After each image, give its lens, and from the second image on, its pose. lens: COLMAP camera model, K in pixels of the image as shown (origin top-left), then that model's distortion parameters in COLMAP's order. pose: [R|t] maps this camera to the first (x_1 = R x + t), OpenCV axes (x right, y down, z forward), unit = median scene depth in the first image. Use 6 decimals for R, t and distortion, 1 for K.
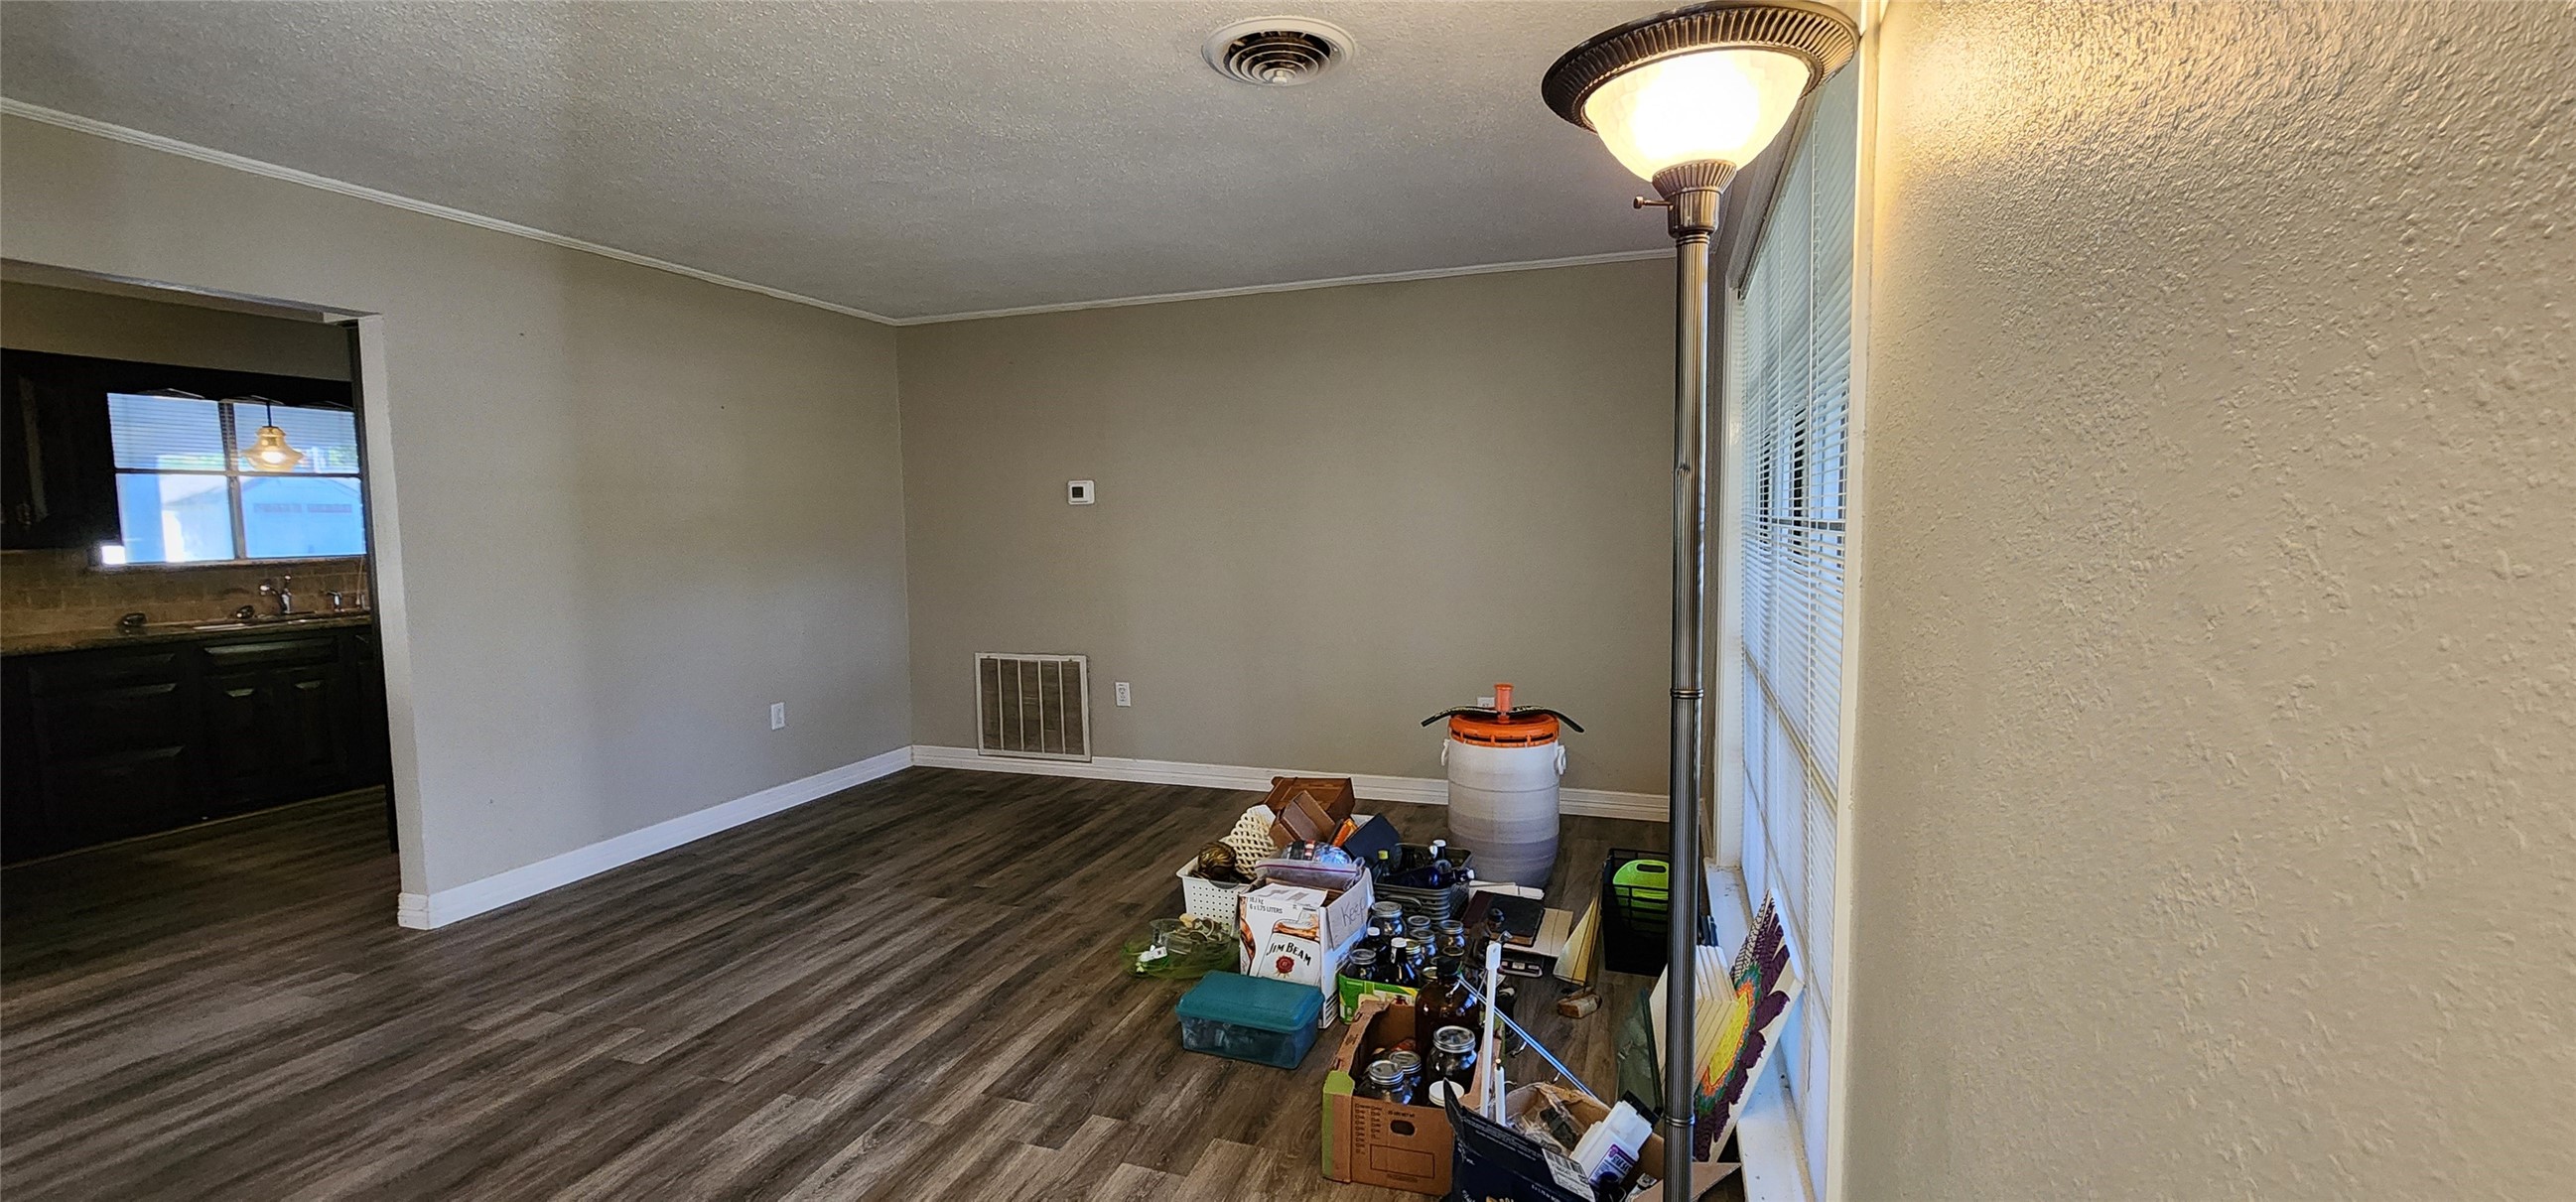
lens RADIAL K [[1063.4, 0, 1292.8], [0, 1063.4, 605.5], [0, 0, 1]] dist [-0.001496, 0.000712]
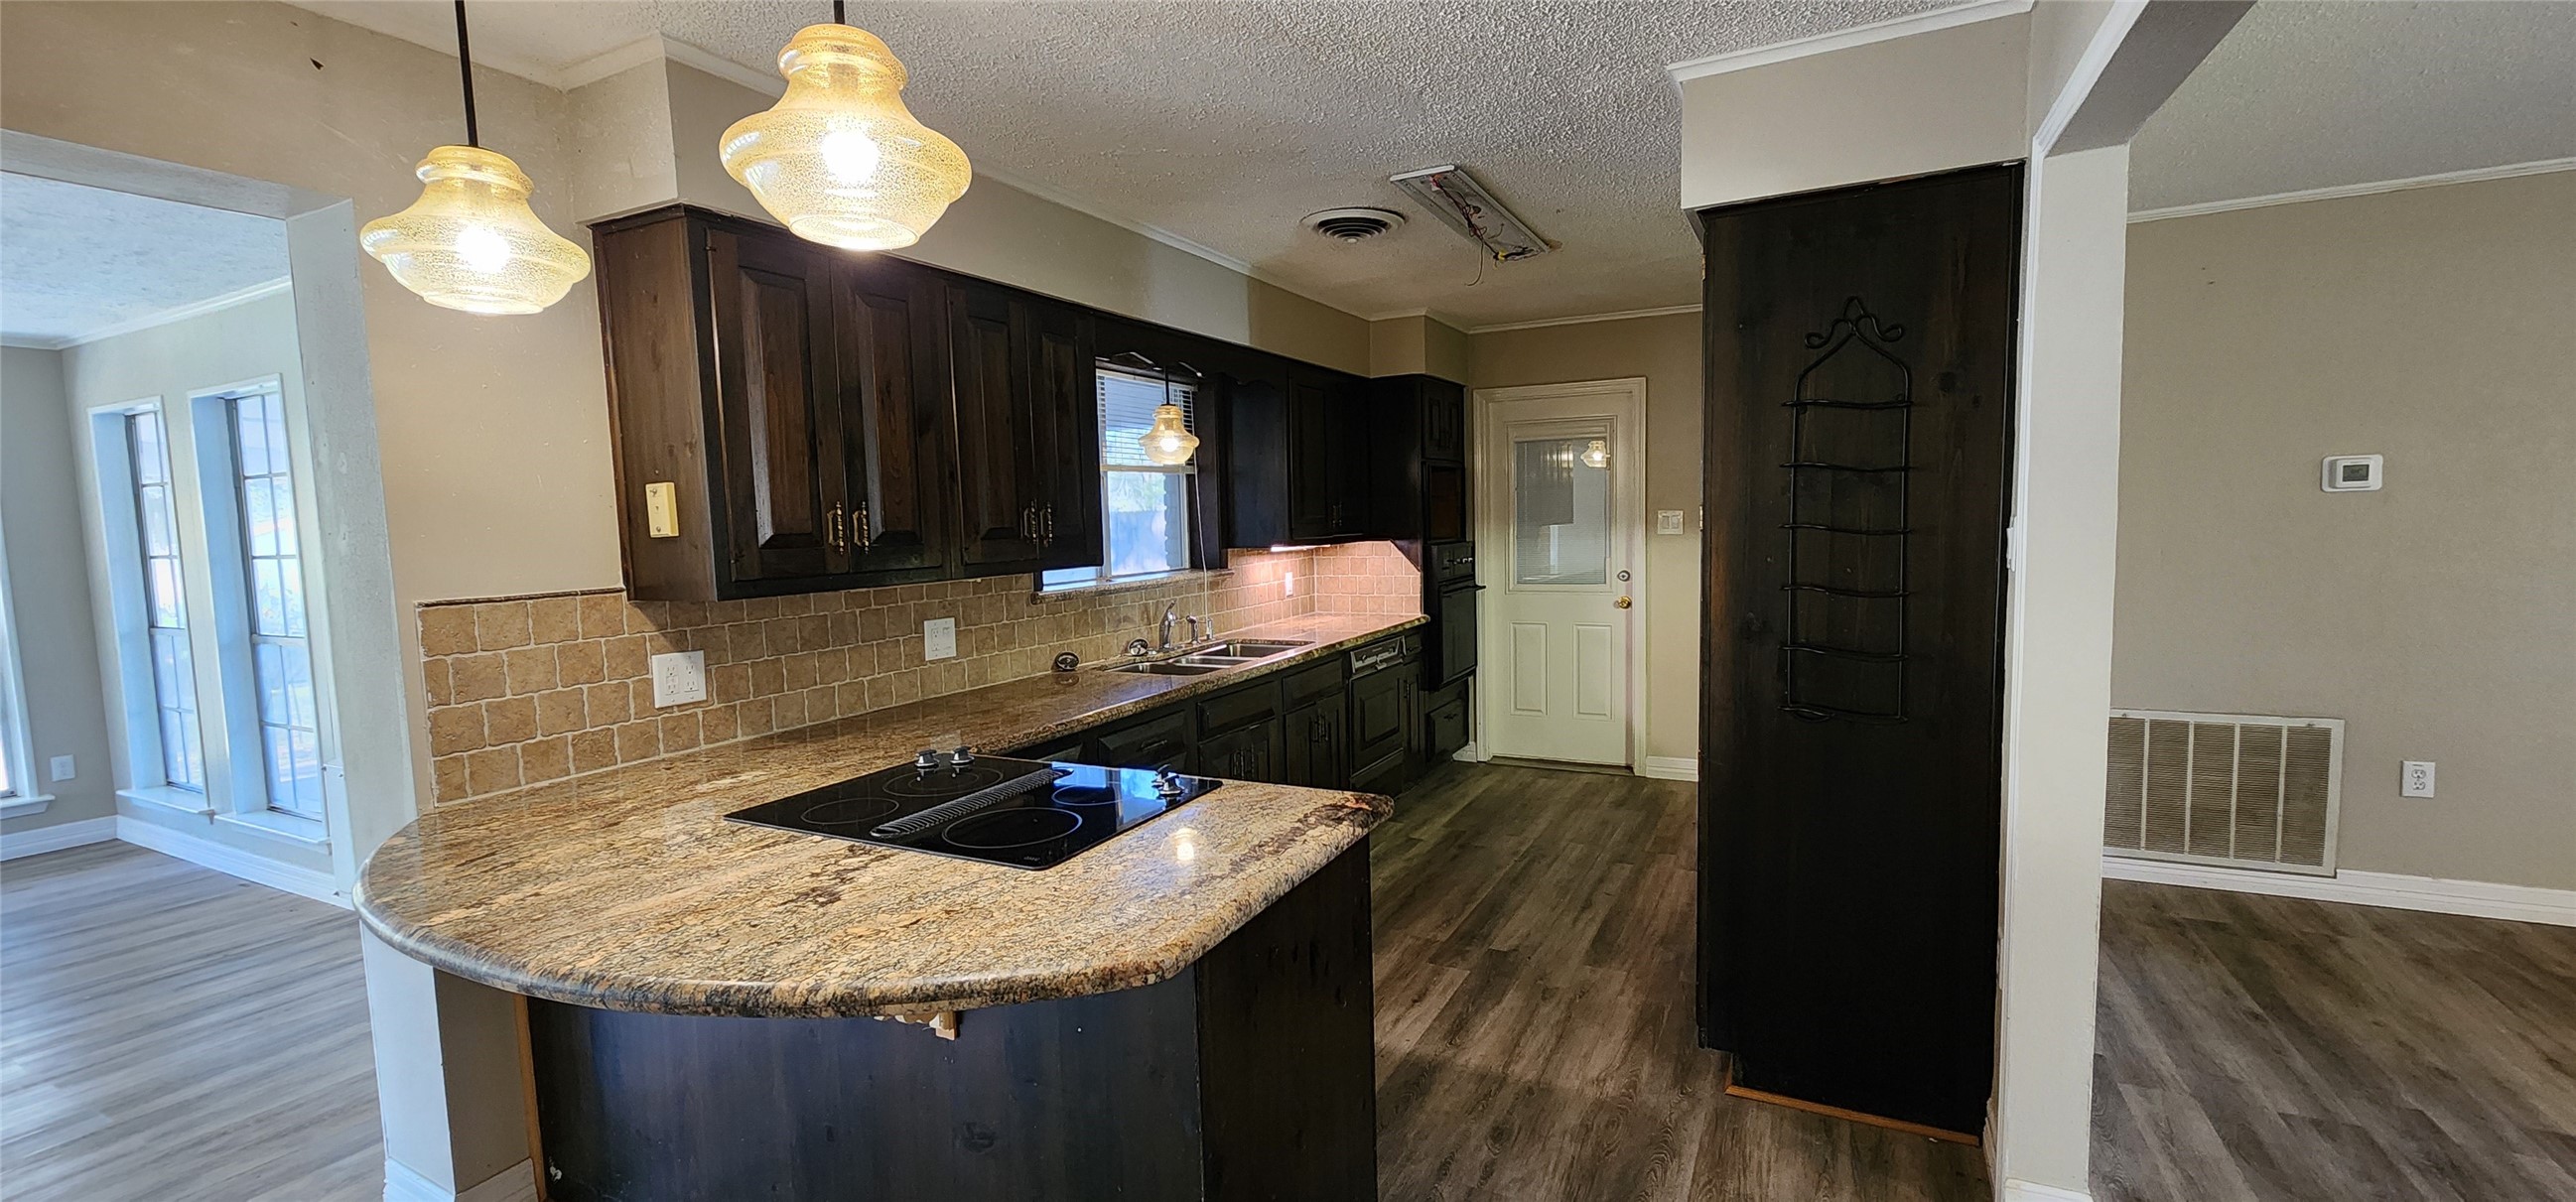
lens RADIAL K [[1063.4, 0, 1286.1], [0, 1063.4, 605.4], [0, 0, 1]] dist [-0.001496, 0.000712]
pose [[0.990007, 0.000891, -0.141012, -0.877685], [0.000081, 0.999976, 0.006888, -0.033324], [0.141015, -0.006830, 0.989984, 0.289238]]
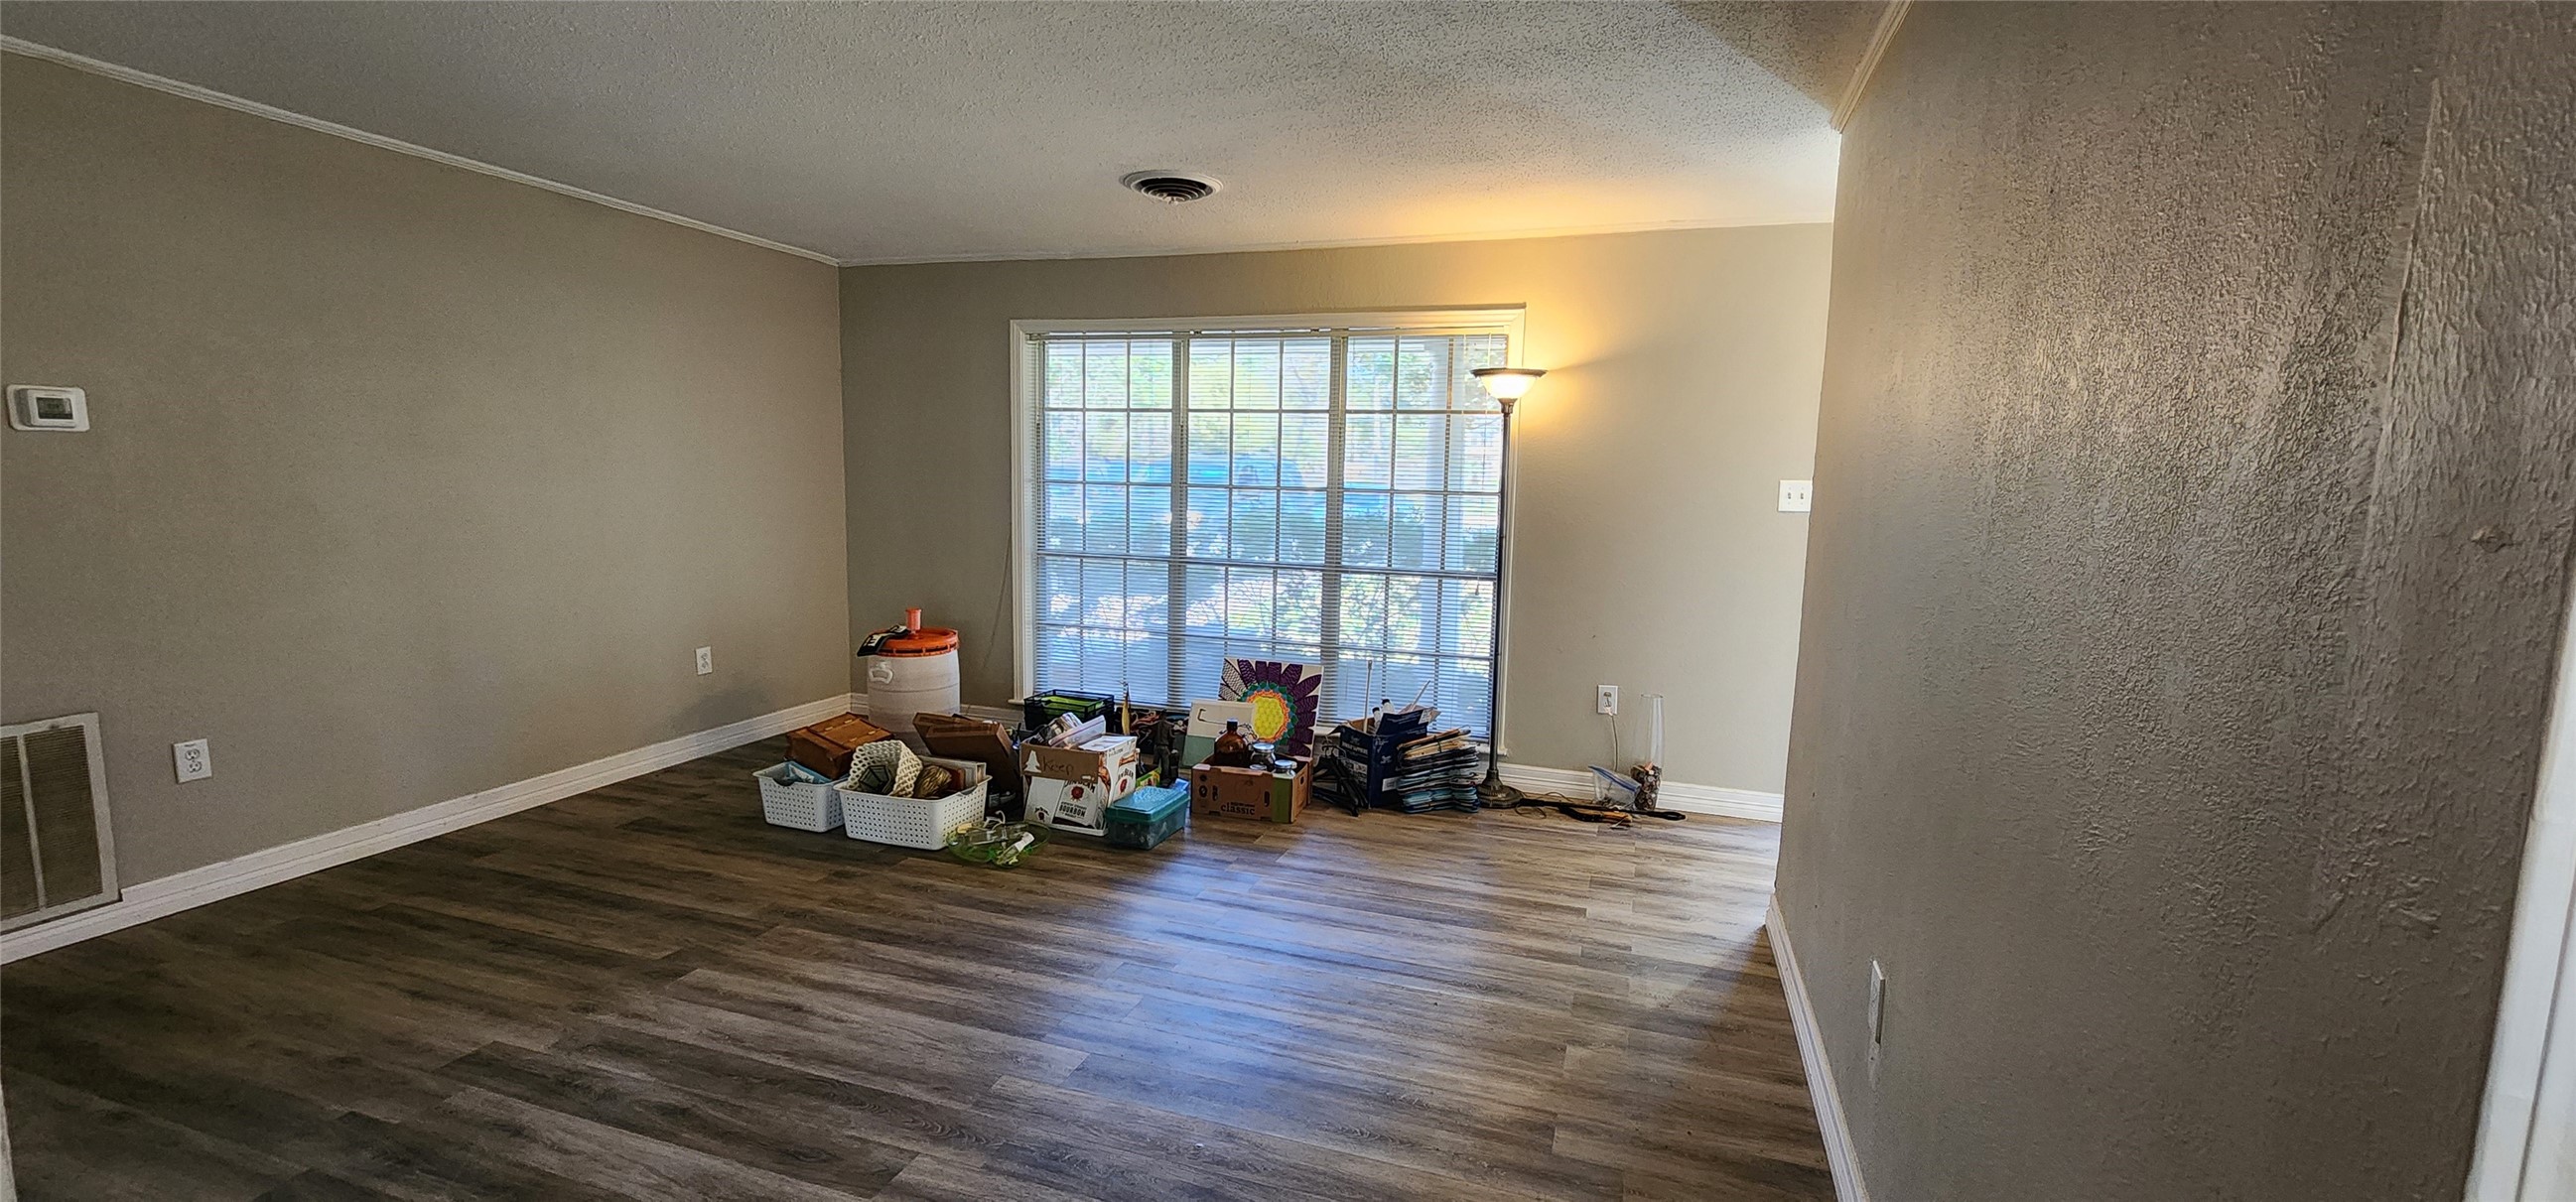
lens RADIAL K [[1063.4, 0, 1288.1], [0, 1063.4, 603.4], [0, 0, 1]] dist [-0.001496, 0.000712]
pose [[-0.000765, -0.113432, 0.993545, -0.848677], [0.062656, 0.991588, 0.113257, -0.036432], [-0.998035, 0.062338, 0.006348, 0.443514]]
